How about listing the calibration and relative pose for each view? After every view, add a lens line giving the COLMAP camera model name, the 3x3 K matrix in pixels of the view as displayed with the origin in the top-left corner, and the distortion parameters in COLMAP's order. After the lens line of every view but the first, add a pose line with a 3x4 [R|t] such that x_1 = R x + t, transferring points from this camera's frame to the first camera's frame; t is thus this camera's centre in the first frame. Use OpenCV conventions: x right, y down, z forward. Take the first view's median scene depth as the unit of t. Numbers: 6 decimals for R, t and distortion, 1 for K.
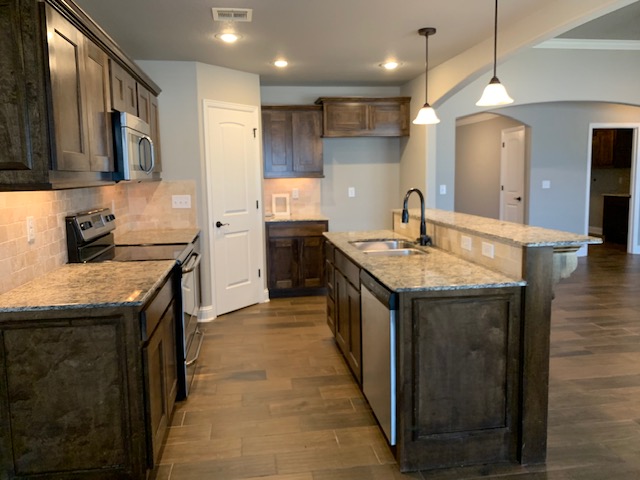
lens RADIAL K [[491.7, 0, 317.3], [0, 491.7, 225.2], [0, 0, 1]] dist [0.002721, -0.003258]
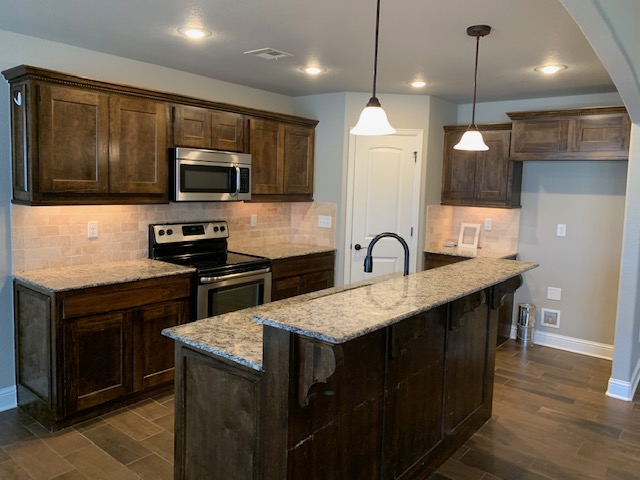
lens RADIAL K [[491.7, 0, 317.3], [0, 491.7, 225.2], [0, 0, 1]] dist [0.002721, -0.003258]
pose [[0.674918, 0.102323, -0.730763, 0.496784], [-0.119185, 0.992452, 0.028888, -0.067753], [0.728203, 0.067599, 0.682019, 0.249752]]
